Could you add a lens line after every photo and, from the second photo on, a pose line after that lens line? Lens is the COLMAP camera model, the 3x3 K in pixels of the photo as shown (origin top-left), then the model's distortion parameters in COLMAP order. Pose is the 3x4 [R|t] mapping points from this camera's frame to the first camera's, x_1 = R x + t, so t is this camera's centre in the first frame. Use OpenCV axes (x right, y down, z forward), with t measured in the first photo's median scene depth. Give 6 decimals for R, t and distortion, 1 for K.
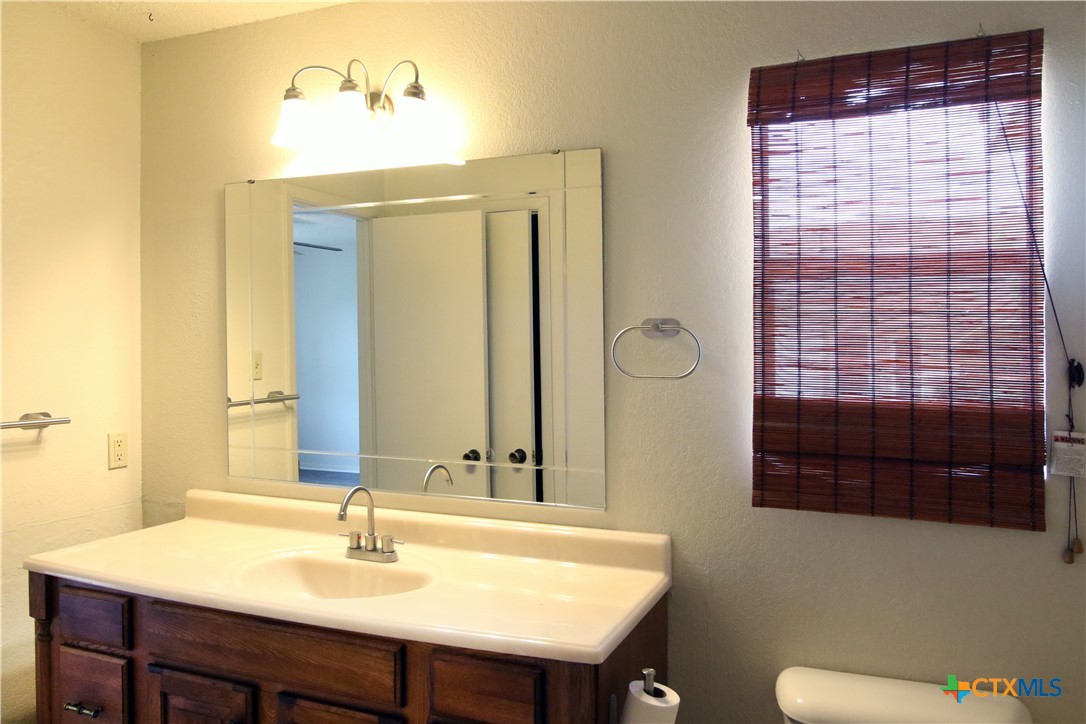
lens RADIAL K [[736.1, 0, 536.1], [0, 736.1, 373.3], [0, 0, 1]] dist [-0.033442, -0.002247]
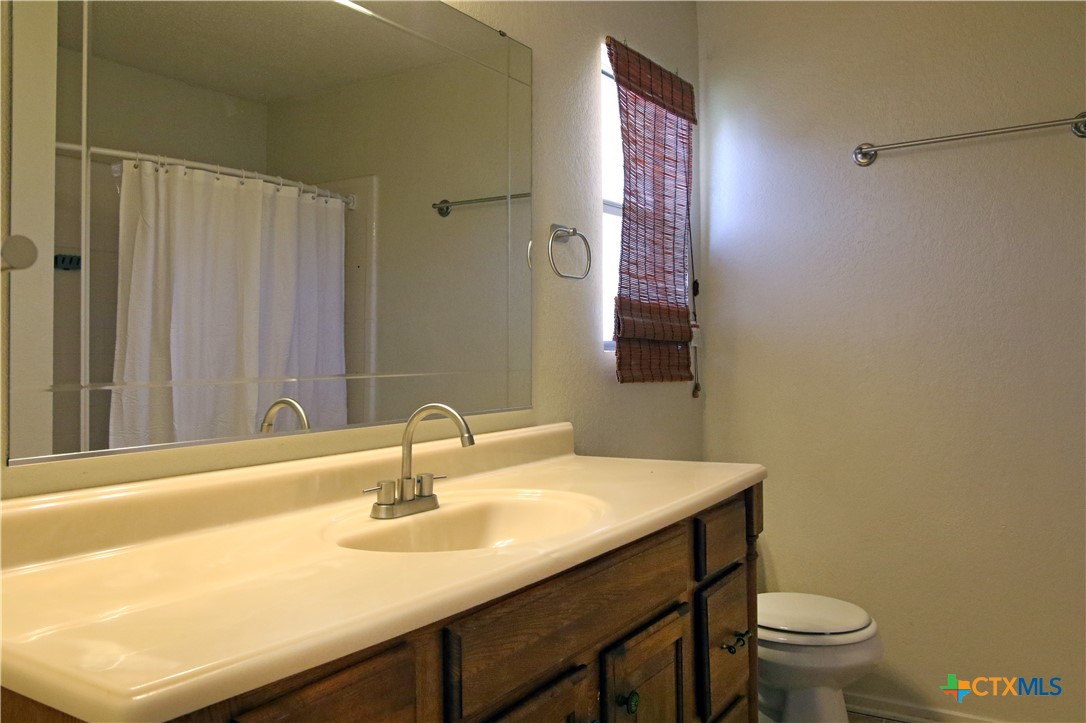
lens RADIAL K [[833.0, 0, 544.2], [0, 833.0, 339.9], [0, 0, 1]] dist [-0.003579, -0.002154]
pose [[0.219505, 0.001554, 0.975610, -1.141462], [0.031760, 0.999457, -0.008738, 0.115443], [-0.975094, 0.032903, 0.219337, 0.816091]]
